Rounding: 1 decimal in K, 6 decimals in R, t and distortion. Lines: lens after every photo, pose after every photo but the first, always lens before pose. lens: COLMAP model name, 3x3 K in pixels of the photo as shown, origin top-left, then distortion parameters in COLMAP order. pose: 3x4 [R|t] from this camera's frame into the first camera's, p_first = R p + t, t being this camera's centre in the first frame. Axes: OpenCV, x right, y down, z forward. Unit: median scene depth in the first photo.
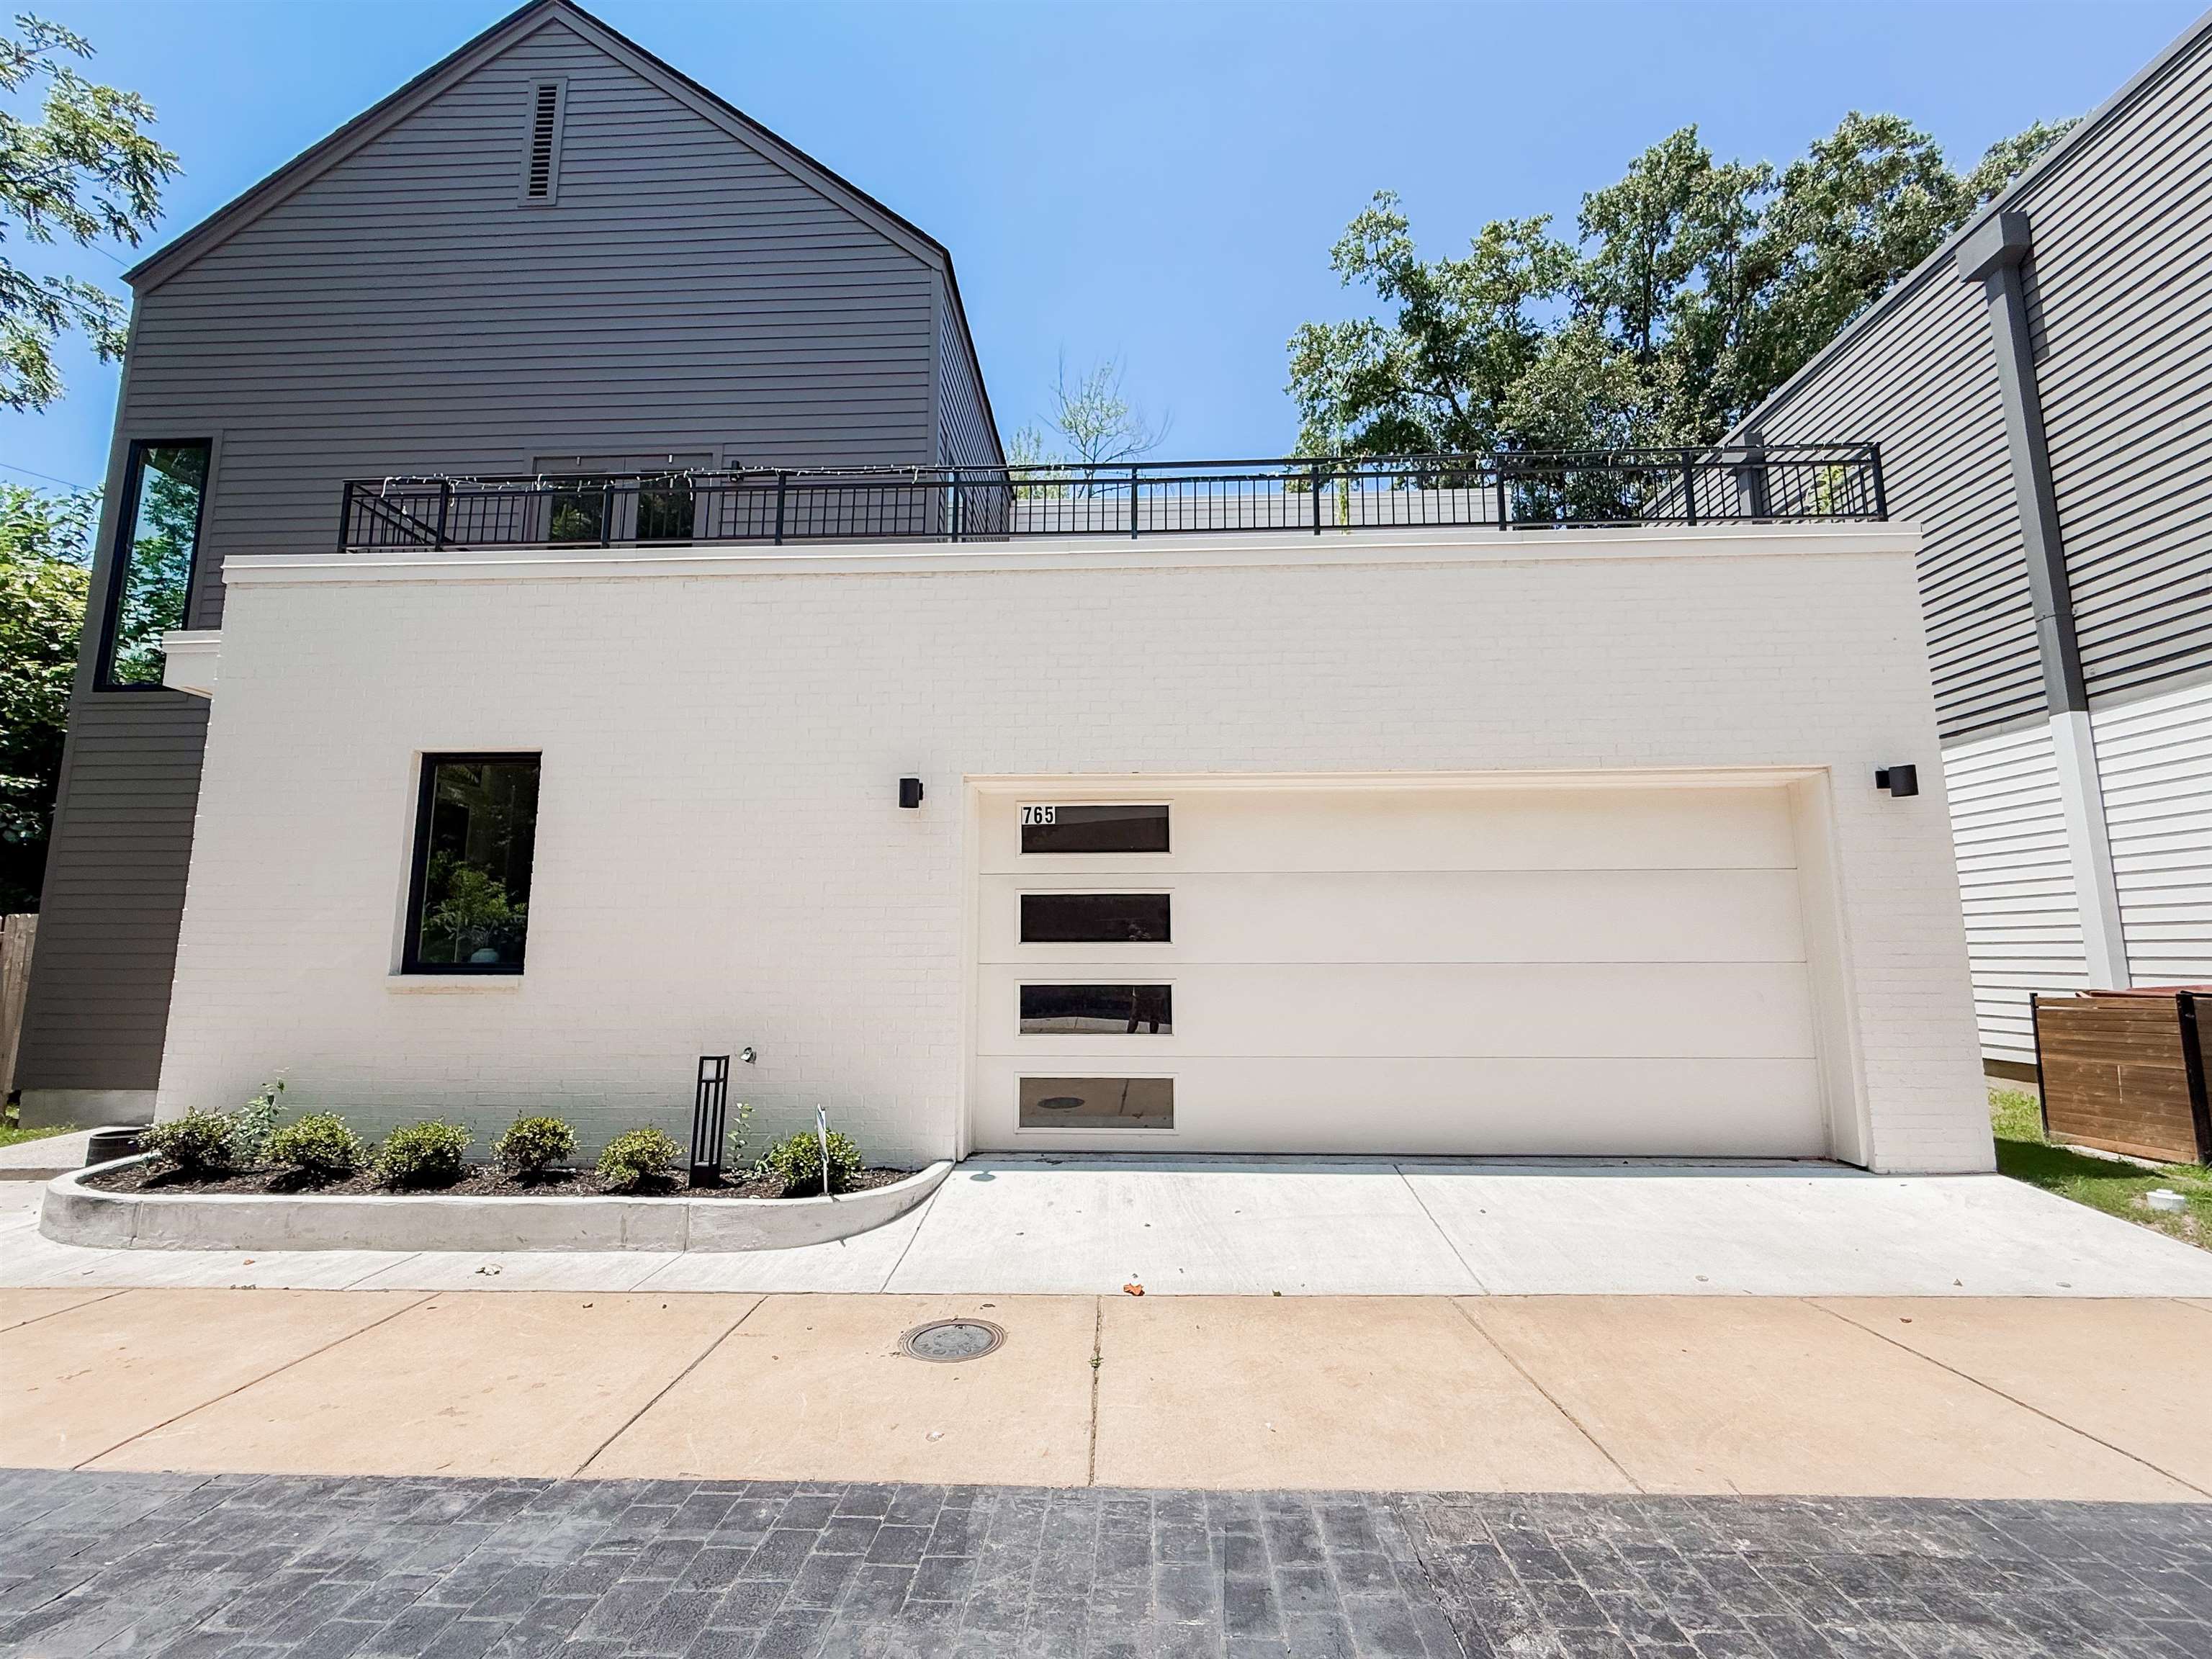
lens RADIAL K [[914.4, 0, 1106.0], [0, 914.4, 829.5], [0, 0, 1]] dist [-0.001012, -0.000621]
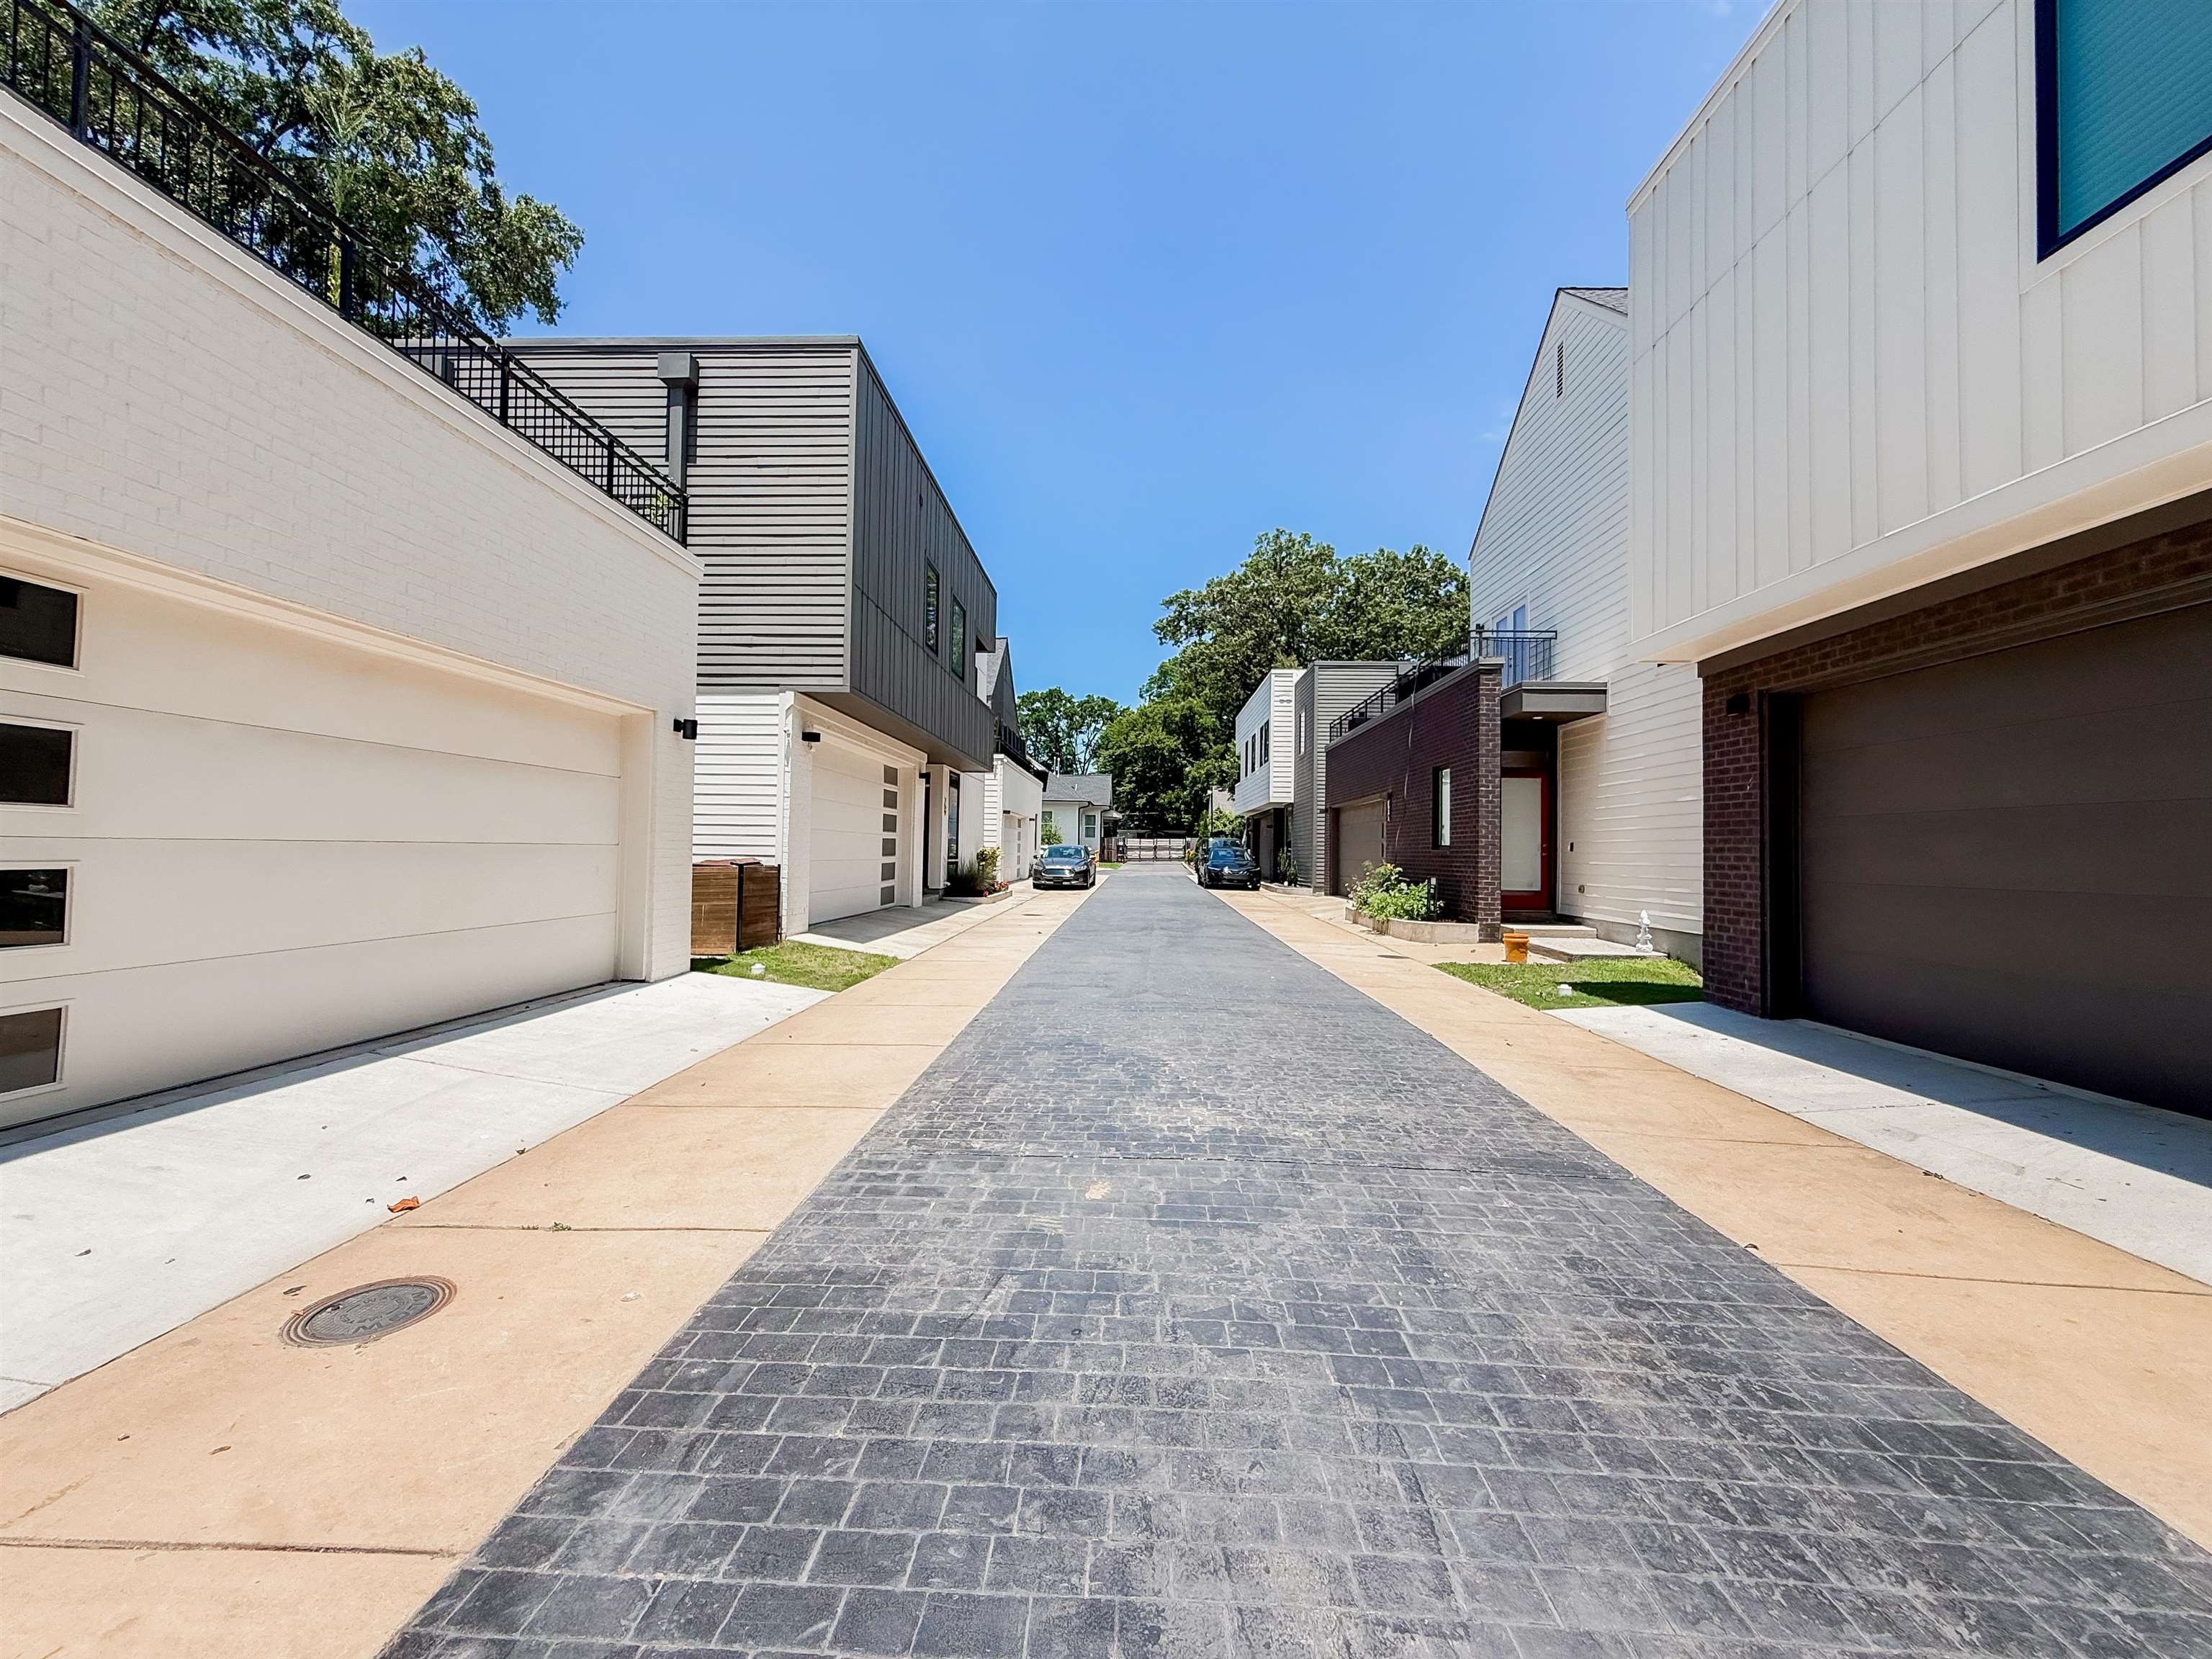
lens RADIAL K [[886.8, 0, 1092.8], [0, 886.8, 830.6], [0, 0, 1]] dist [0.000879, -0.000158]
pose [[0.002842, 0.025008, 0.999683, -1.263685], [-0.149864, 0.988408, -0.024300, 0.102575], [-0.988703, -0.149747, 0.006557, 0.596639]]
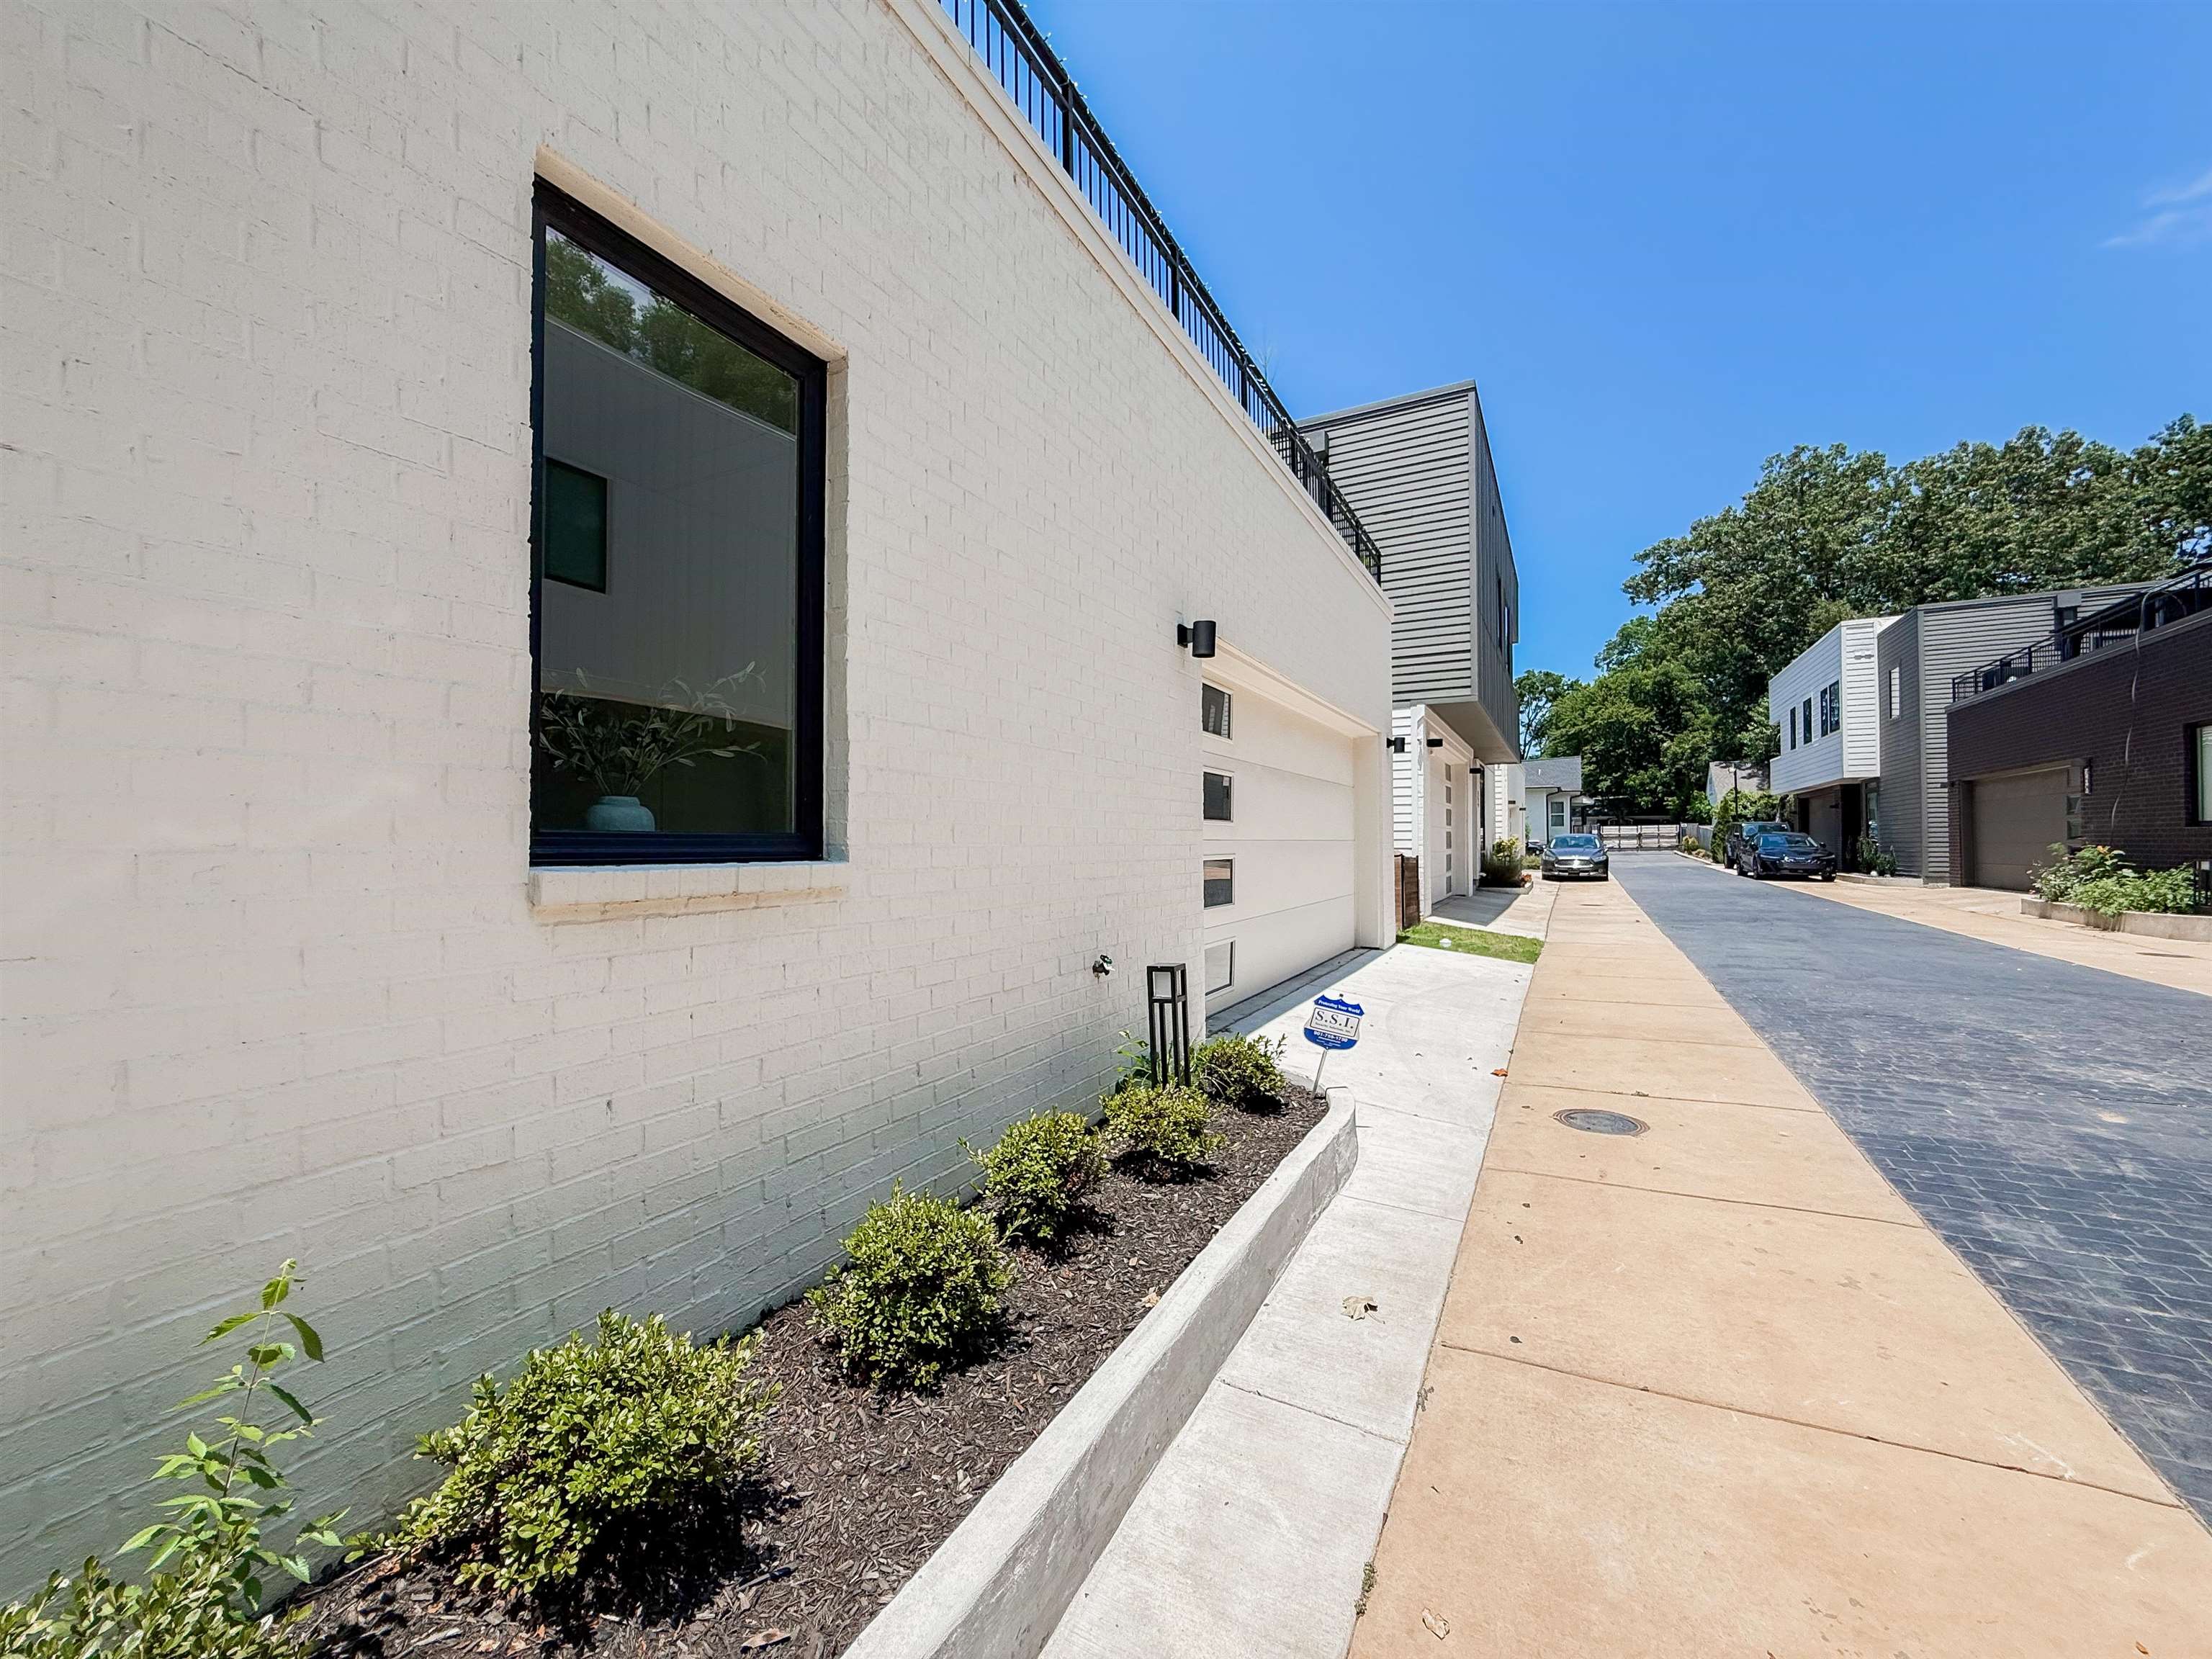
lens RADIAL K [[886.8, 0, 1092.8], [0, 886.8, 830.6], [0, 0, 1]] dist [0.000879, -0.000158]
pose [[0.434992, 0.013398, 0.900335, -2.161771], [-0.115290, 0.992488, 0.040932, 0.246623], [-0.893023, -0.121605, 0.433269, 1.543885]]
